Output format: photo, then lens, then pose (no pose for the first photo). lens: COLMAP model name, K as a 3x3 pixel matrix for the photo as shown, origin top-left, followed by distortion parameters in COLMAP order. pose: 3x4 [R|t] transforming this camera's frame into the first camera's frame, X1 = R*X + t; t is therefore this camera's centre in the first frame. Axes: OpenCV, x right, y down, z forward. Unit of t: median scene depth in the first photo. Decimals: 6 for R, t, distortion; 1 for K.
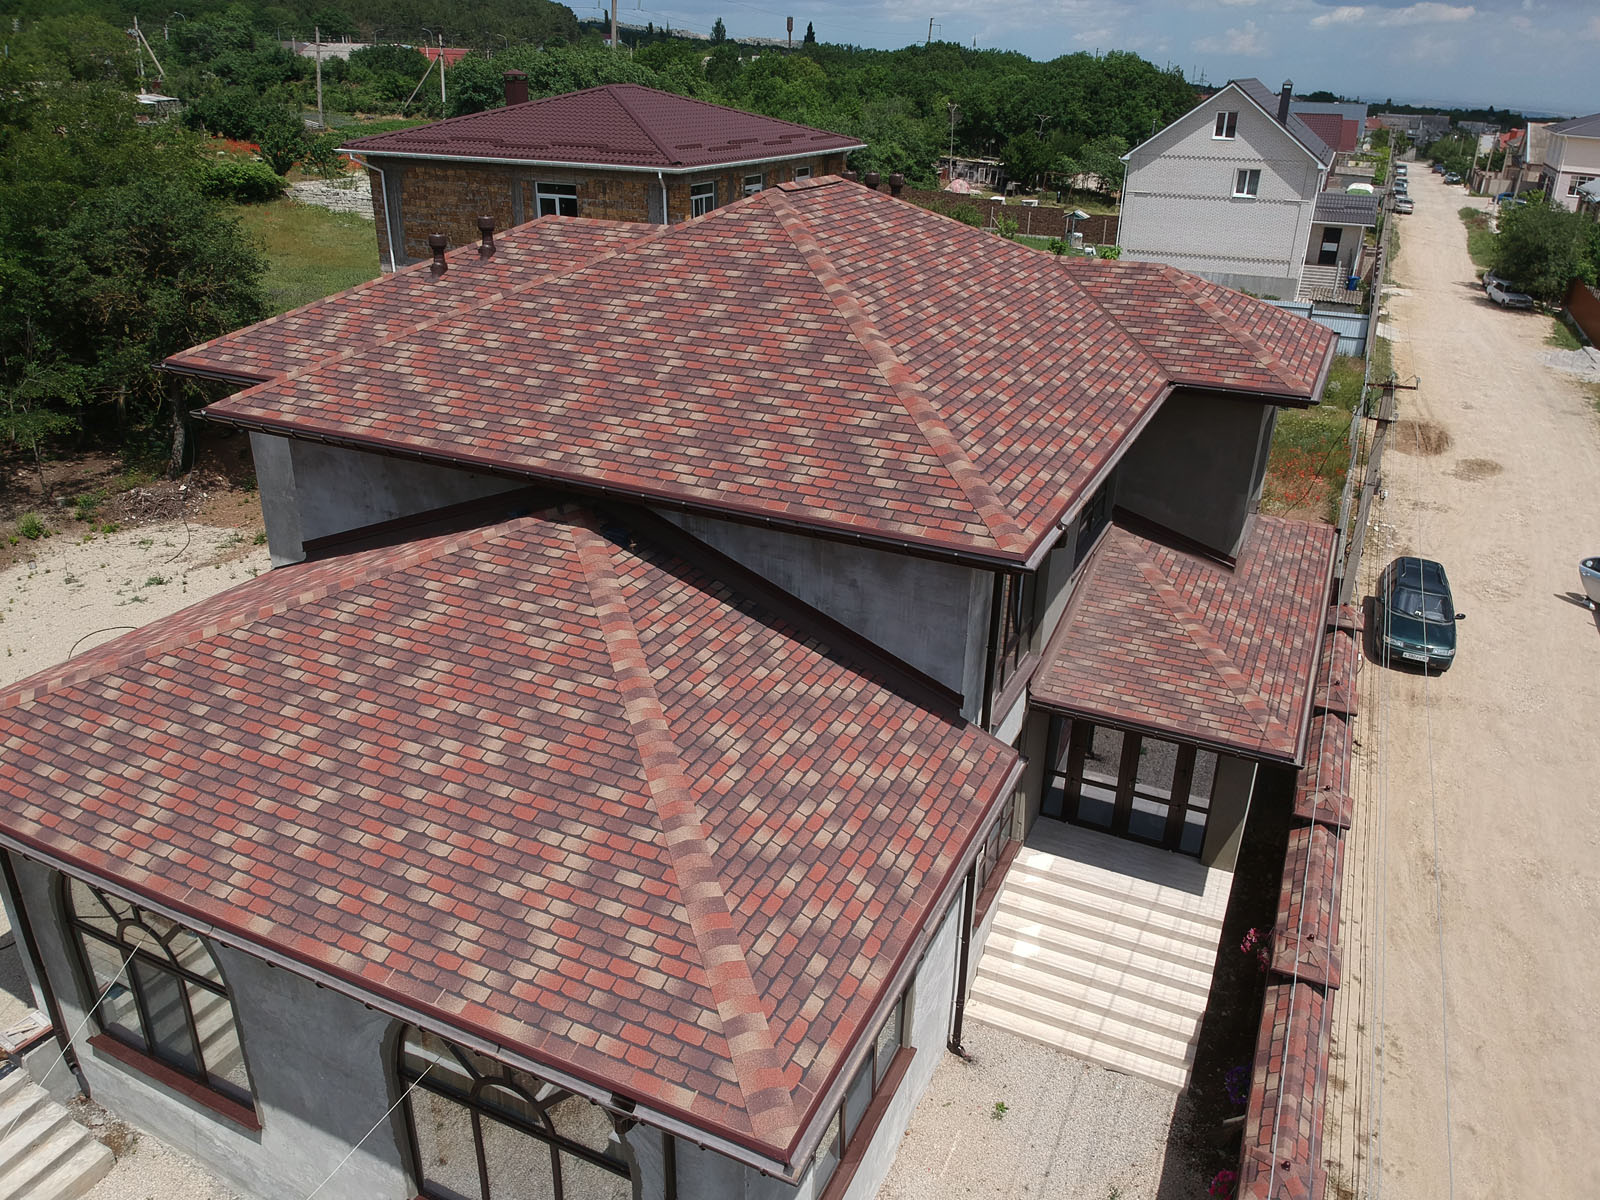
lens RADIAL K [[1178.1, 0, 798.7], [0, 1178.1, 590.4], [0, 0, 1]] dist [0.108399, -0.196044]
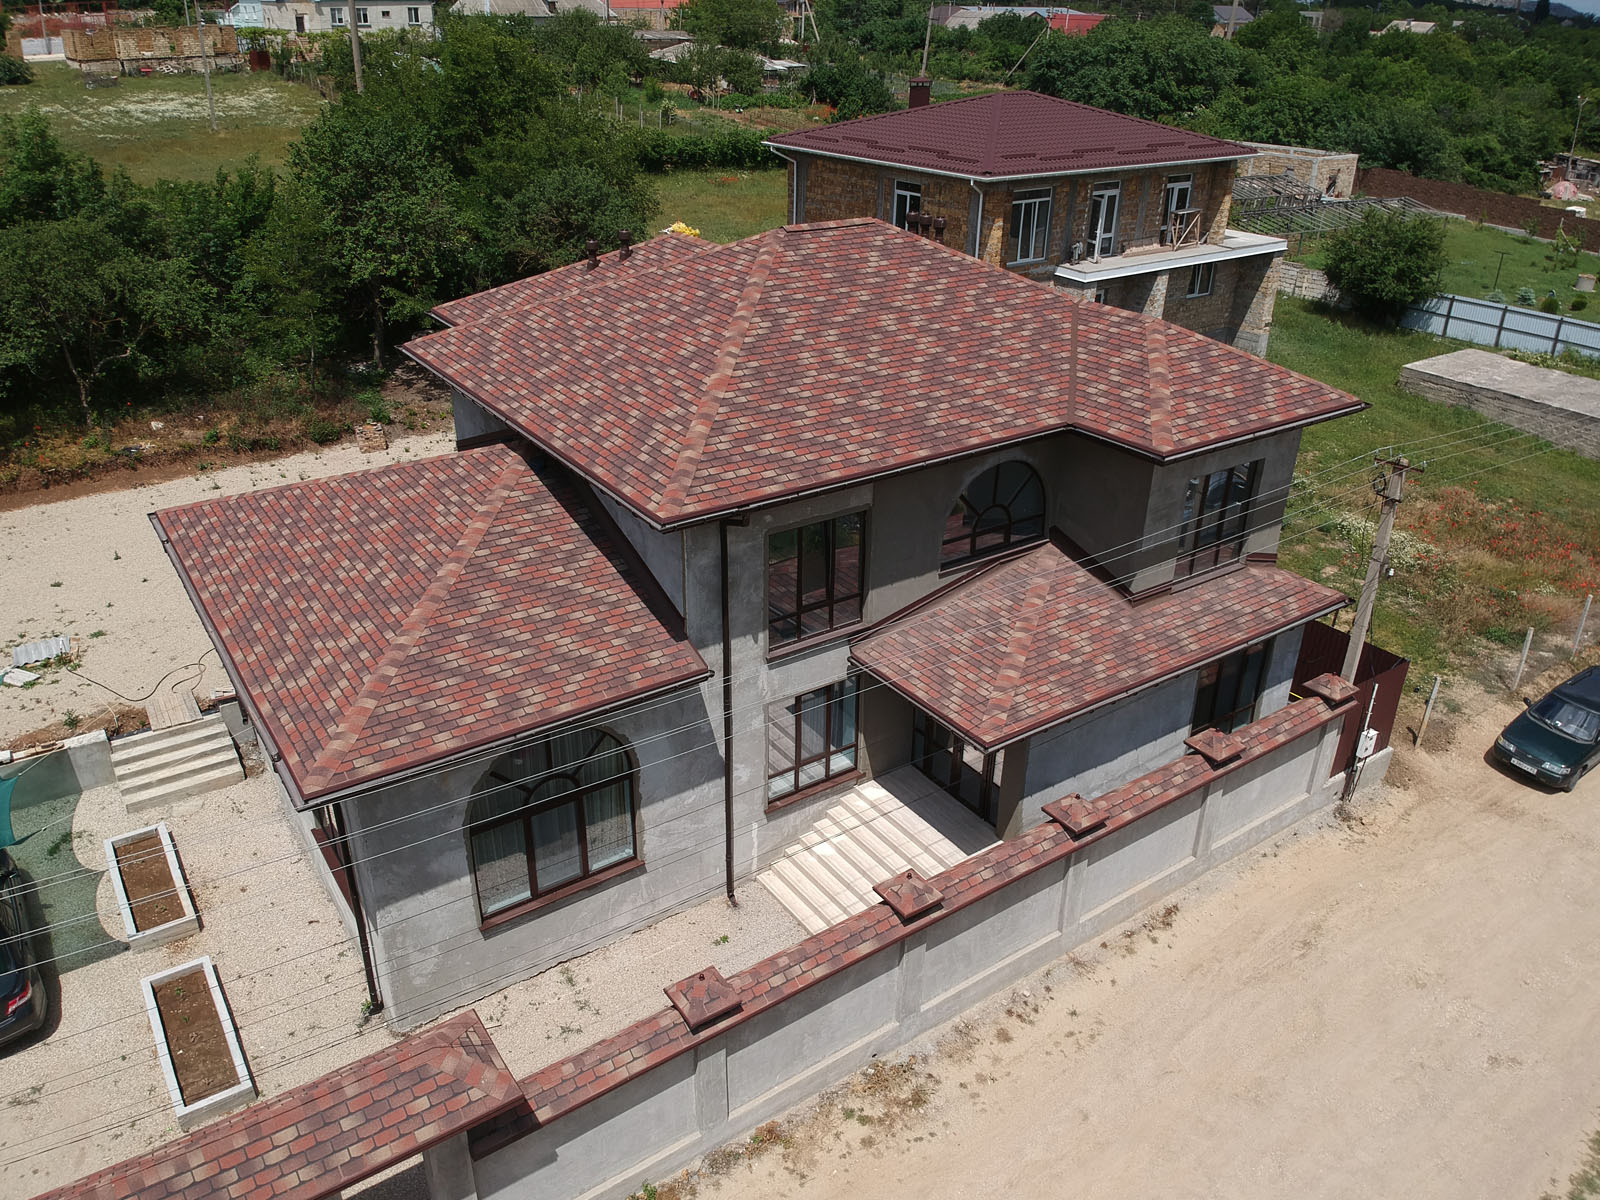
lens RADIAL K [[1178.1, 0, 798.7], [0, 1178.1, 590.4], [0, 0, 1]] dist [0.108399, -0.196044]
pose [[0.865635, 0.215888, -0.451738, 0.843777], [-0.200911, 0.976210, 0.081543, -0.080835], [0.458596, 0.020173, 0.888416, -0.166408]]
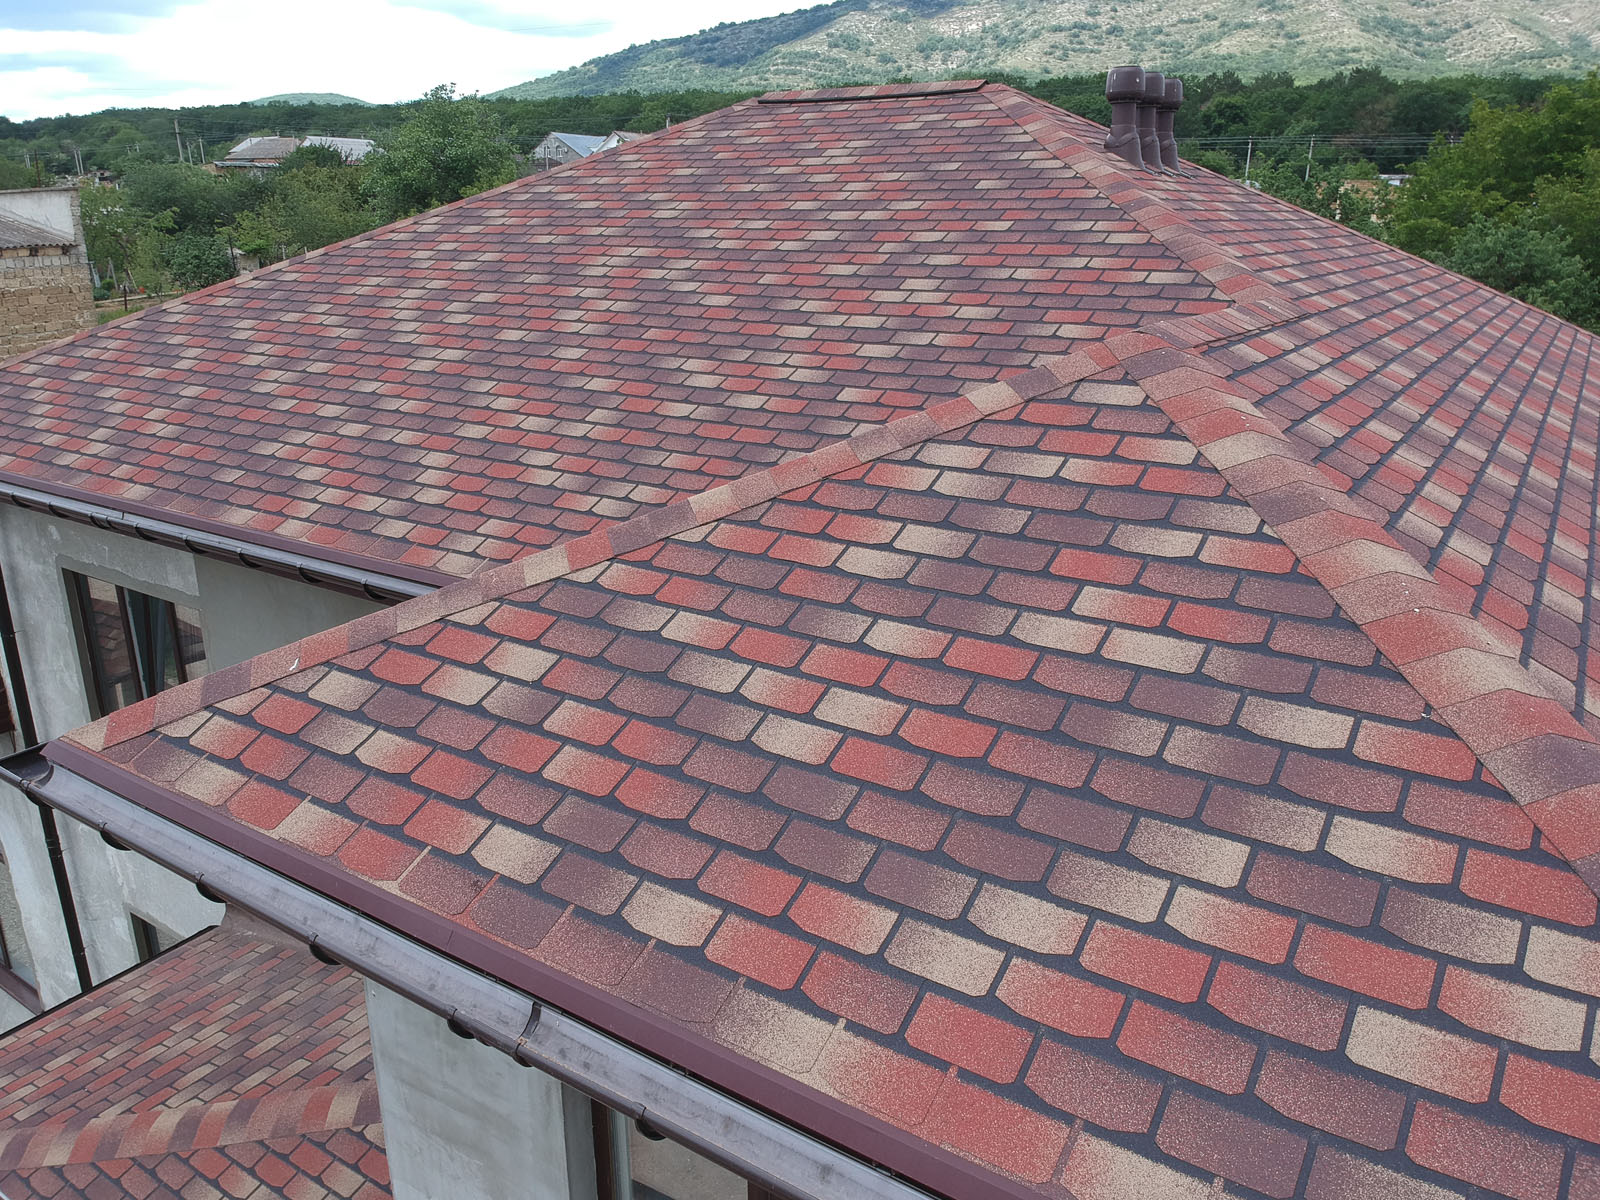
lens RADIAL K [[1185.8, 0, 799.8], [0, 1185.8, 577.9], [0, 0, 1]] dist [0.083323, -0.168271]
pose [[-0.133090, 0.278547, -0.951156, 0.792327], [-0.407227, 0.859573, 0.308708, -0.411394], [0.903578, 0.428422, -0.000969, 1.422834]]
